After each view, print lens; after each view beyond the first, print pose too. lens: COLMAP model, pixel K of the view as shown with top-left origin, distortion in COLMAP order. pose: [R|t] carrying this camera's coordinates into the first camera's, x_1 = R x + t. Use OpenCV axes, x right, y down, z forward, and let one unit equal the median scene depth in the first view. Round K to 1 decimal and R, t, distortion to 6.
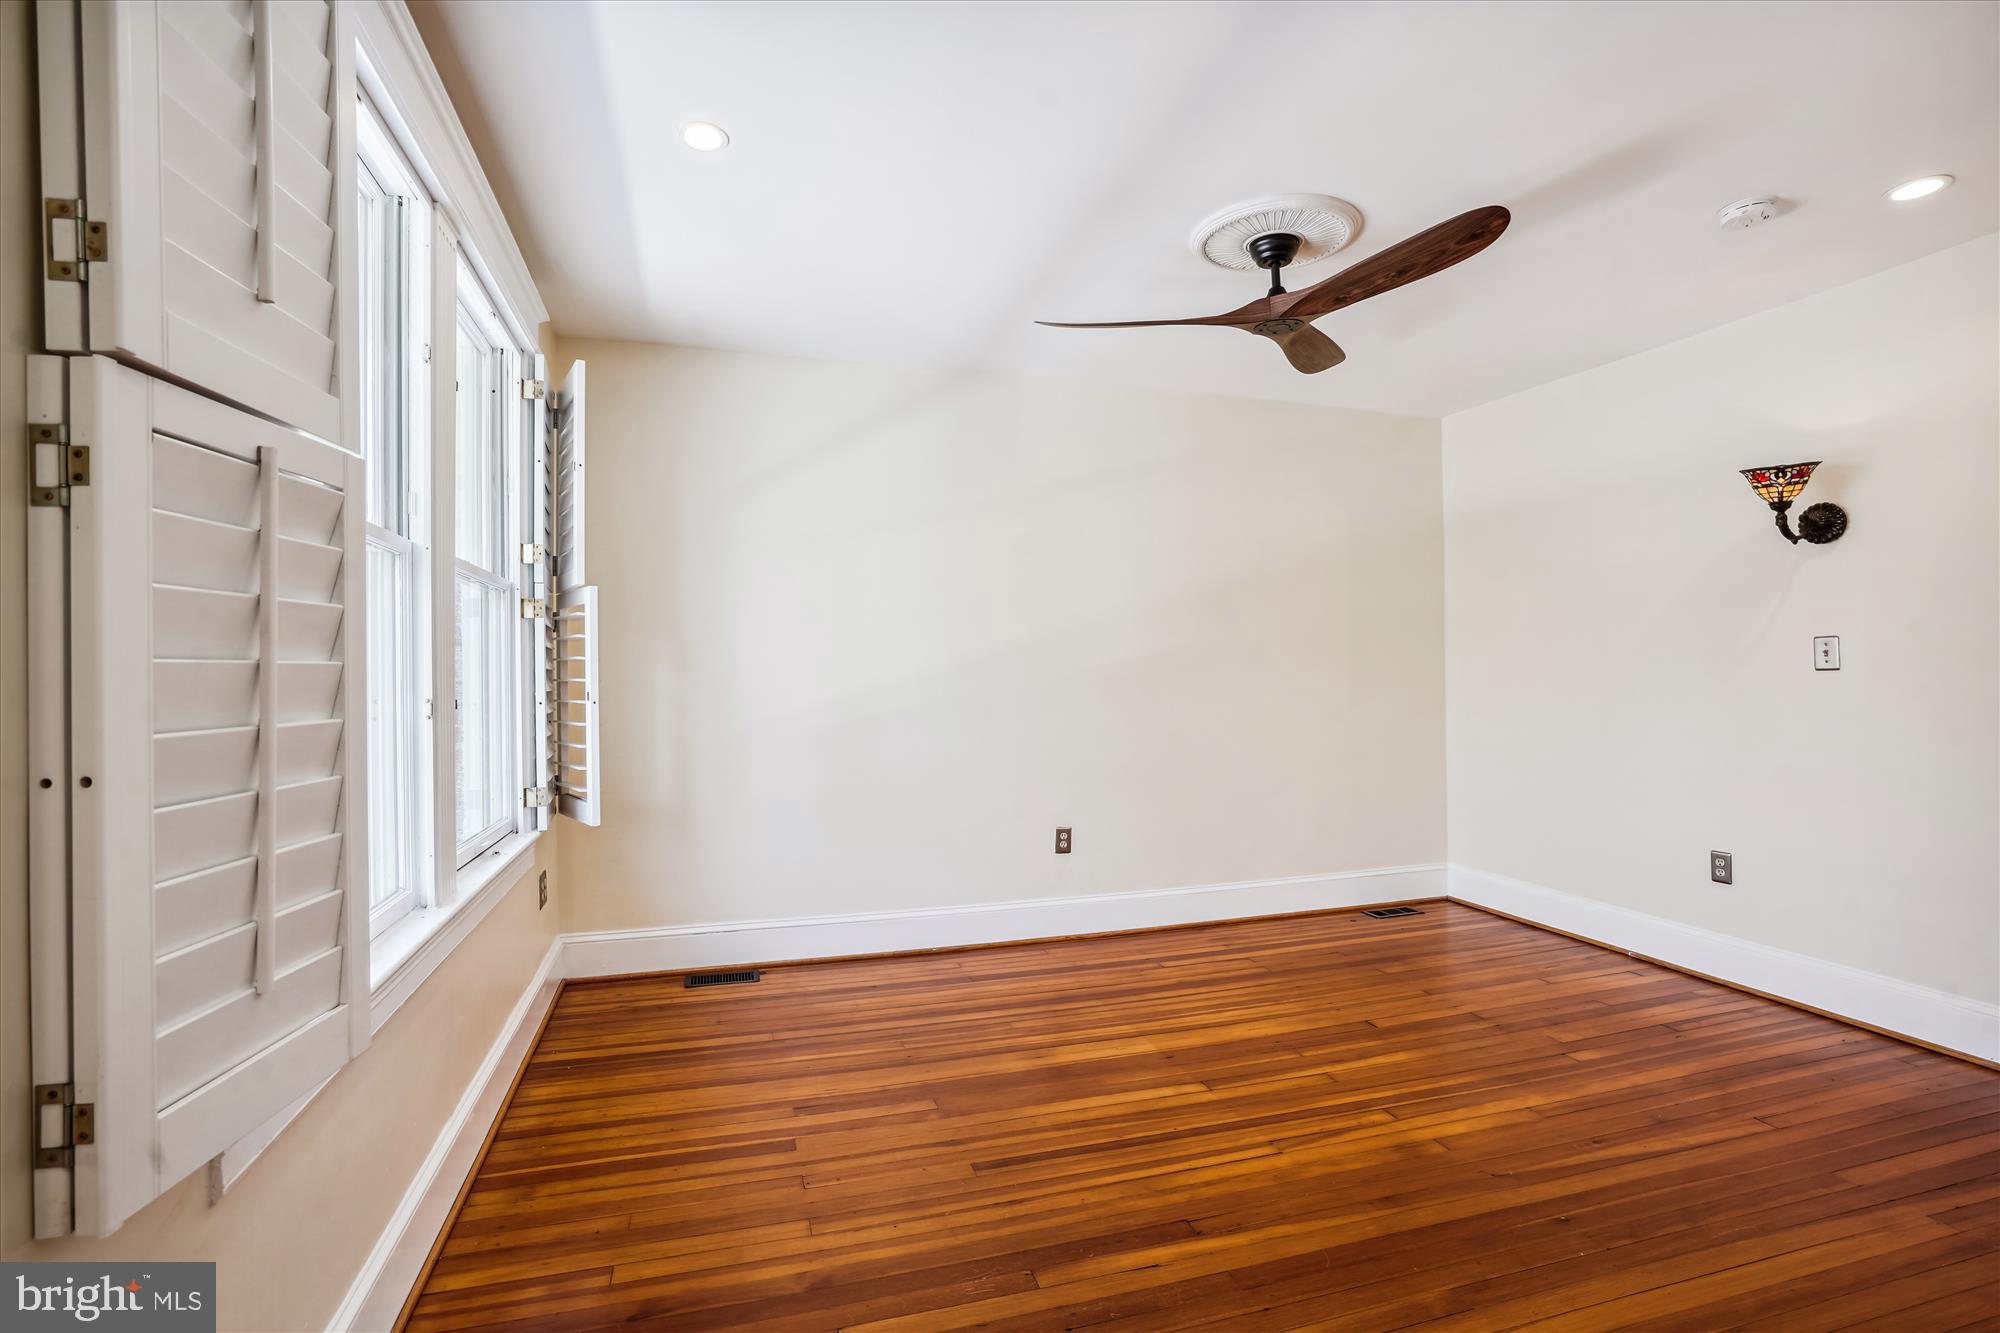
lens RADIAL K [[921.3, 0, 1000.0], [0, 921.3, 666.5], [0, 0, 1]] dist [-0.032279, 0.000248]
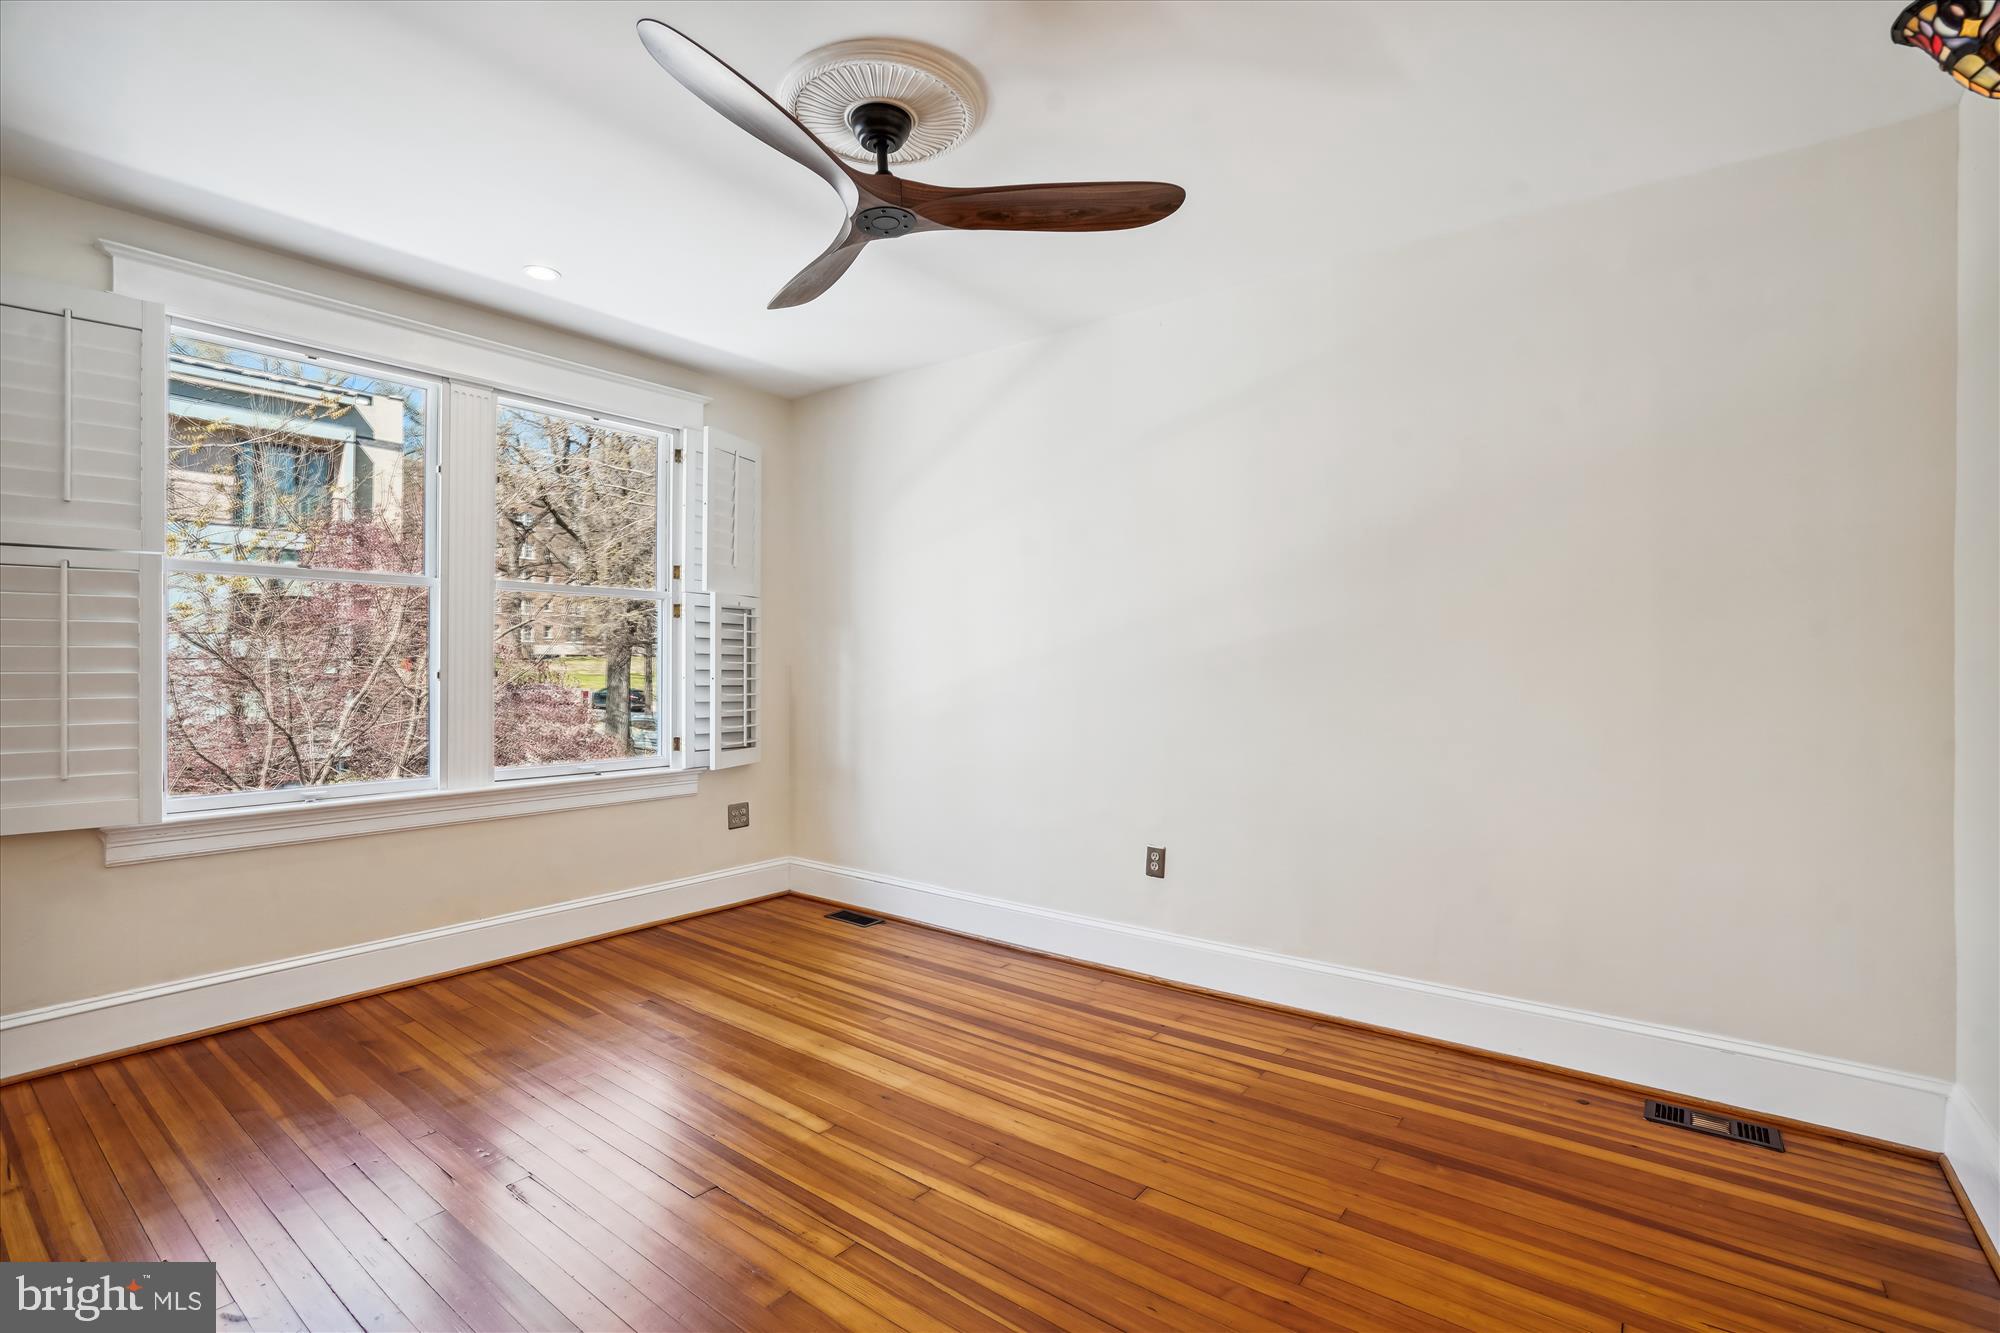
lens RADIAL K [[921.3, 0, 1000.0], [0, 921.3, 666.5], [0, 0, 1]] dist [-0.032279, 0.000248]
pose [[0.583199, 0.009580, -0.812273, 0.768380], [-0.002480, 0.999947, 0.010013, 0.005294], [0.812326, -0.003825, 0.583191, 0.468716]]
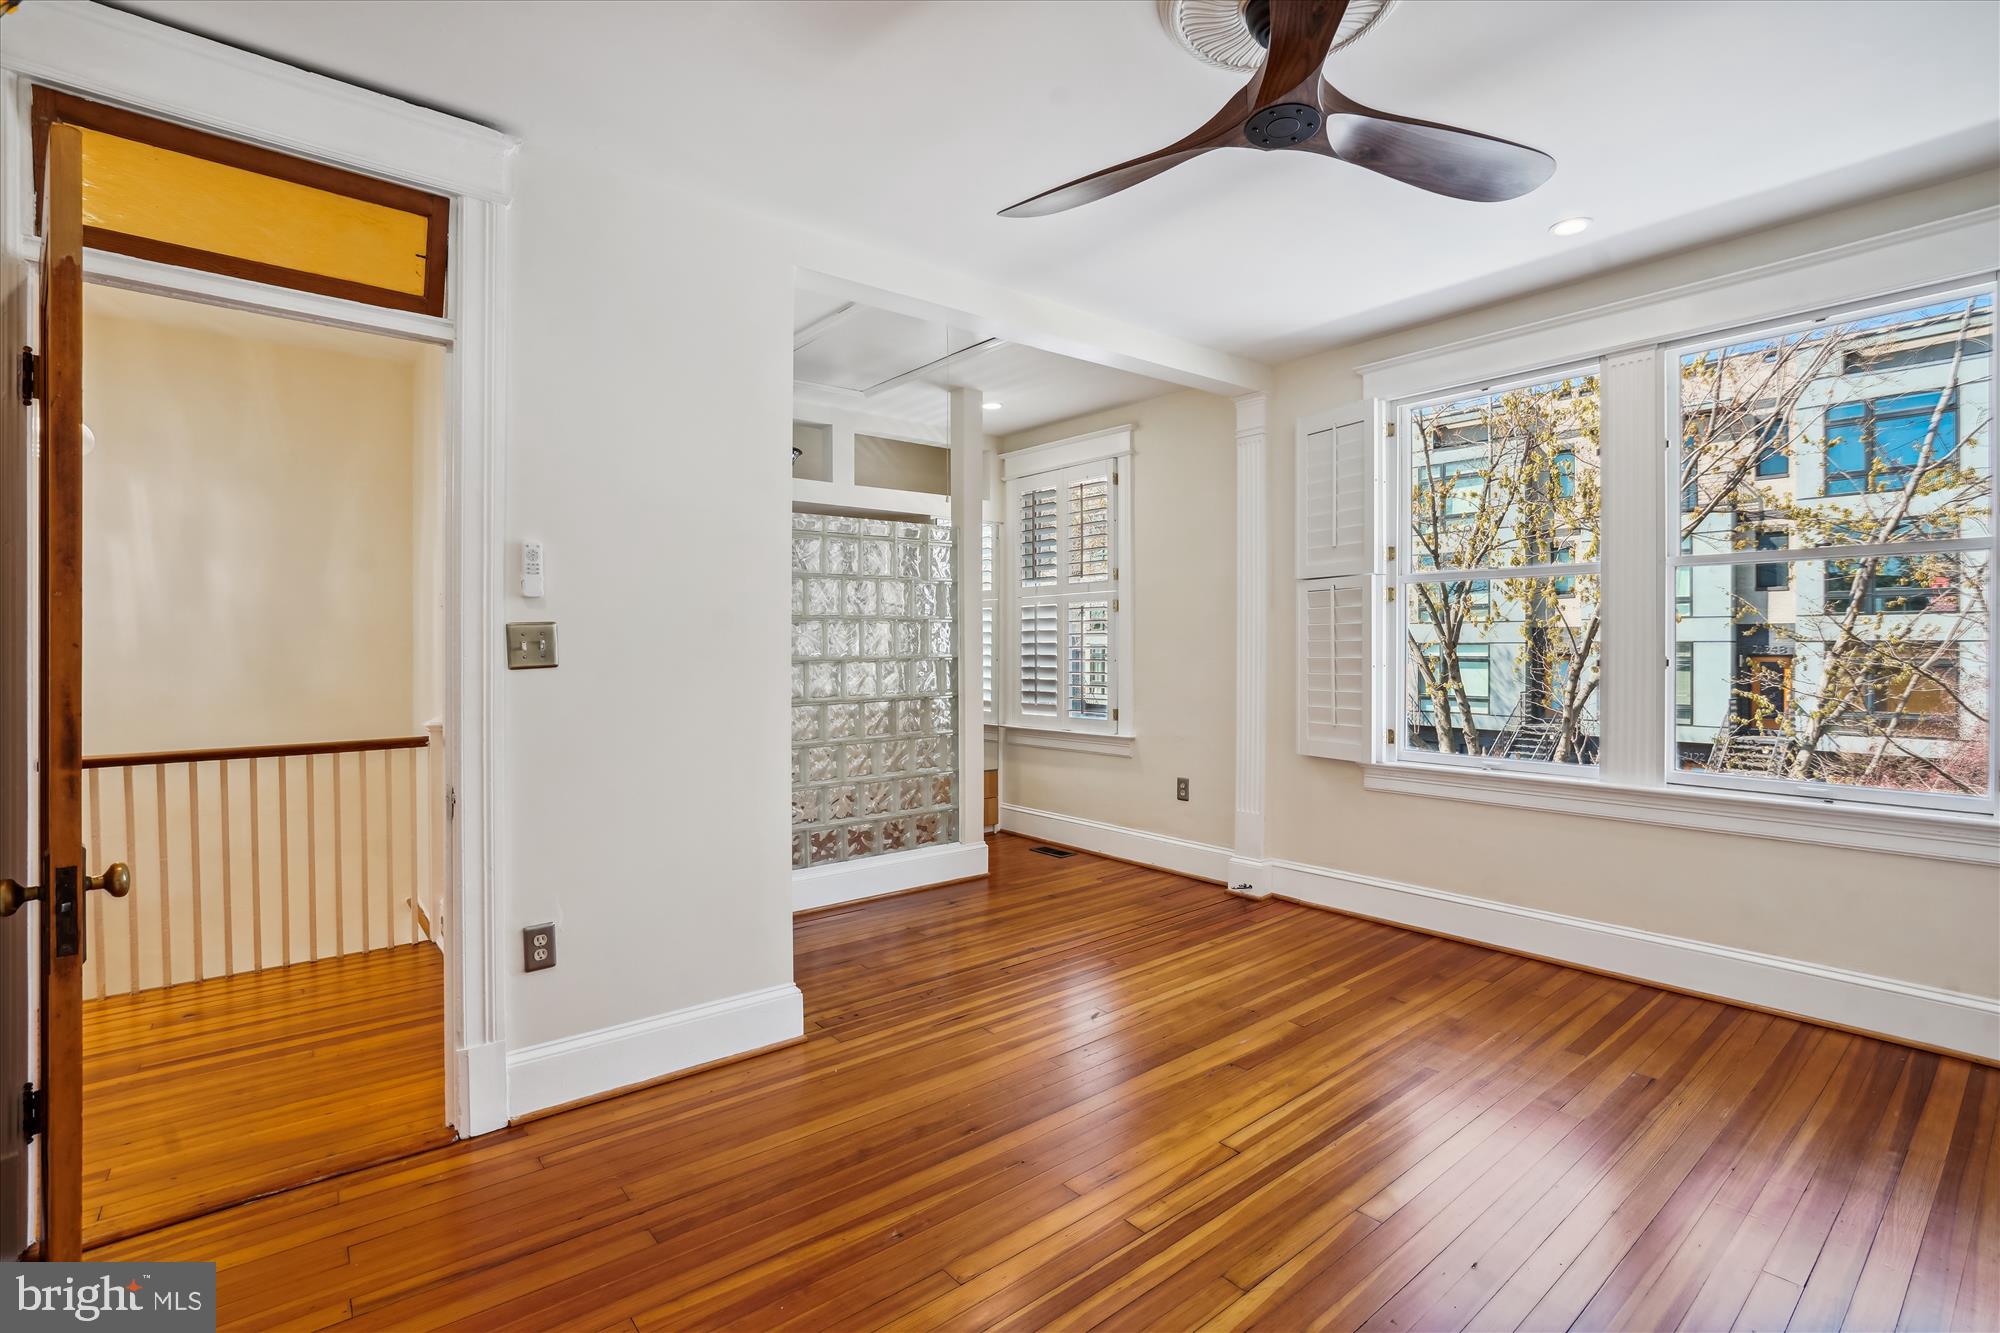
lens RADIAL K [[892.8, 0, 1000.0], [0, 892.8, 666.5], [0, 0, 1]] dist [-0.029094, 0.000226]
pose [[-0.923349, 0.012694, -0.383752, 0.564141], [0.006607, 0.999831, 0.017174, 0.008682], [0.383905, 0.013322, -0.923277, 1.137737]]
